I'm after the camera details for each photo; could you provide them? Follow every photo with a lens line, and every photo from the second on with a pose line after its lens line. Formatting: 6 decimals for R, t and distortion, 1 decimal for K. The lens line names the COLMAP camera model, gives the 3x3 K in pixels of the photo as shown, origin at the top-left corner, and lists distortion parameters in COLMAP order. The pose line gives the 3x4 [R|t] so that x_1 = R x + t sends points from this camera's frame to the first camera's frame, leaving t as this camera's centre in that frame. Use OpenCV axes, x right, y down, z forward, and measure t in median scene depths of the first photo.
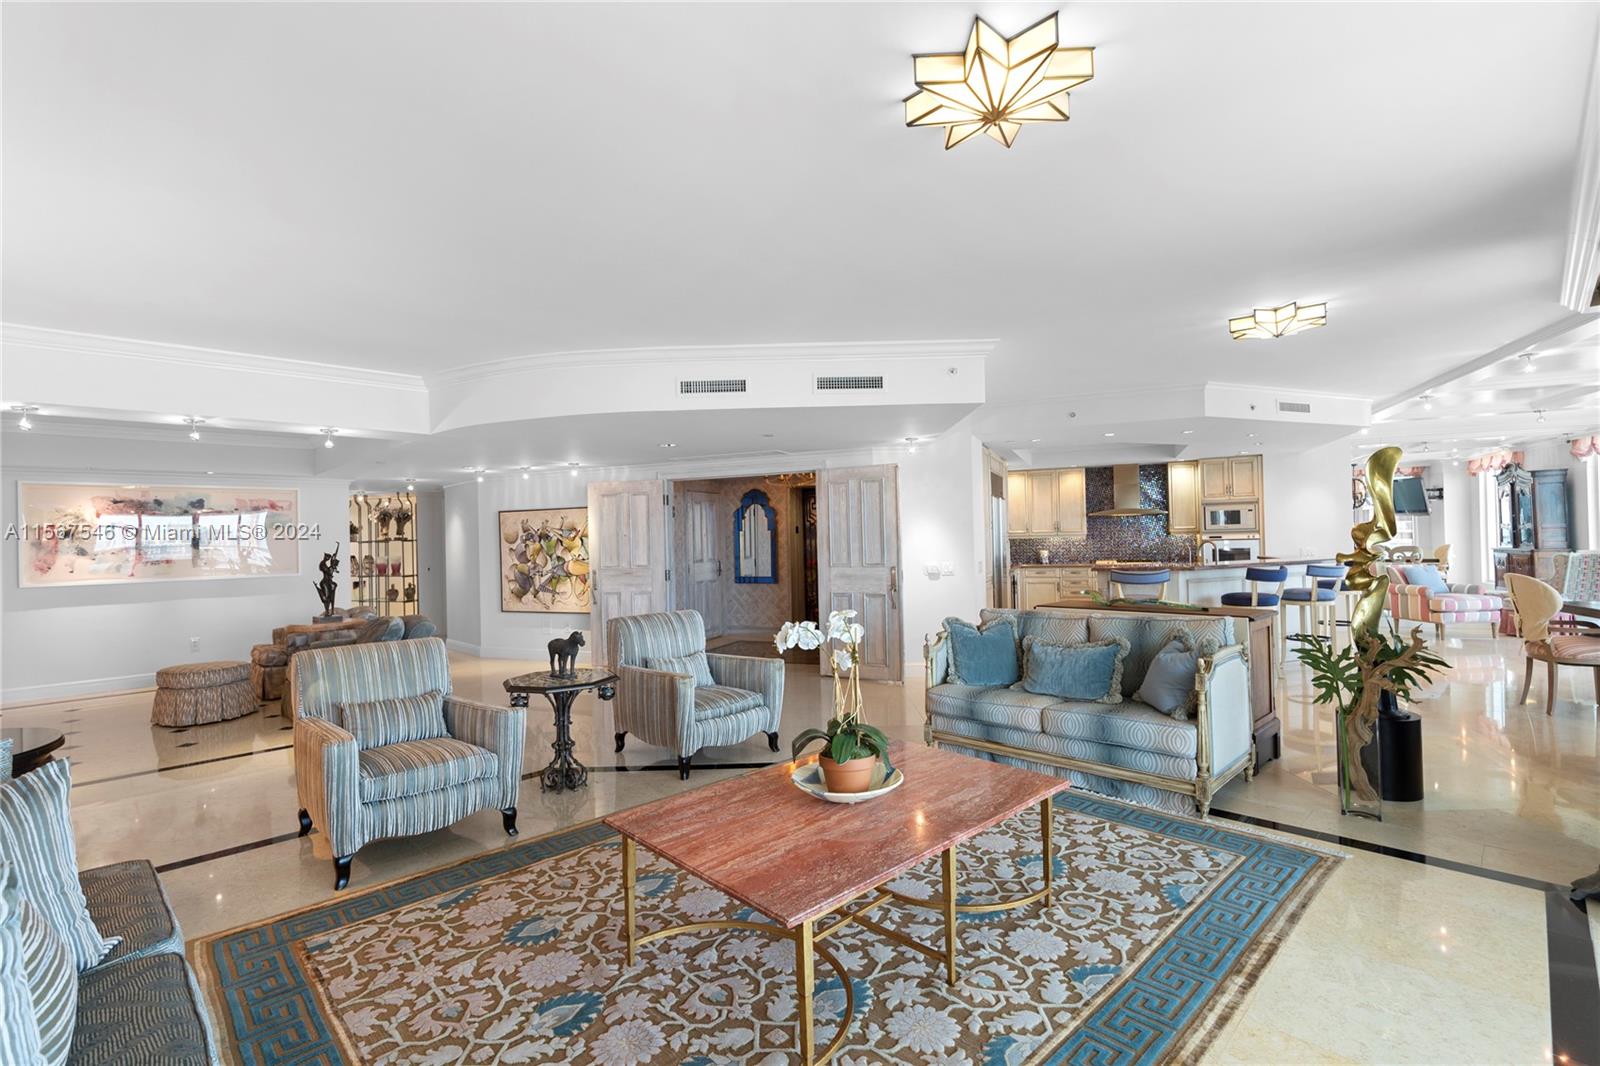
lens RADIAL K [[731.5, 0, 801.1], [0, 731.5, 528.8], [0, 0, 1]] dist [-0.009600, 0.002689]
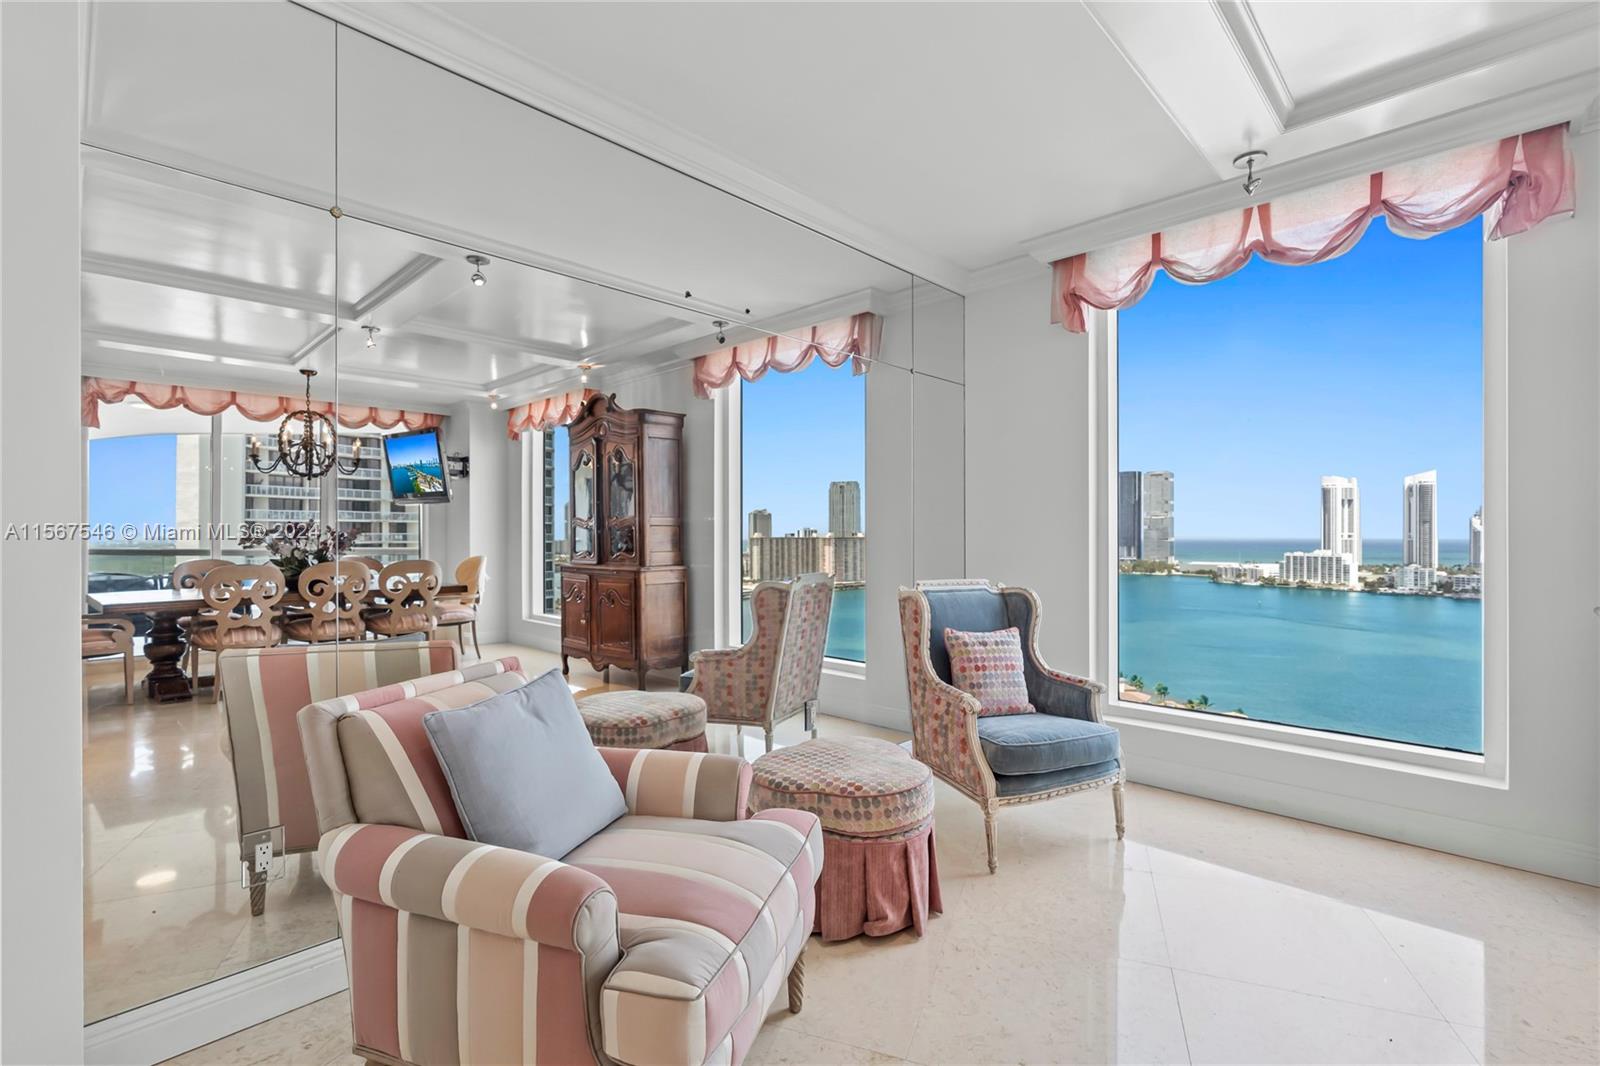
lens RADIAL K [[731.5, 0, 804.6], [0, 731.5, 531.8], [0, 0, 1]] dist [-0.009600, 0.002689]
pose [[0.363482, 0.022316, 0.931334, 0.540467], [-0.009841, 0.999749, -0.020114, 0.012610], [-0.931549, -0.001854, 0.363611, 0.660196]]
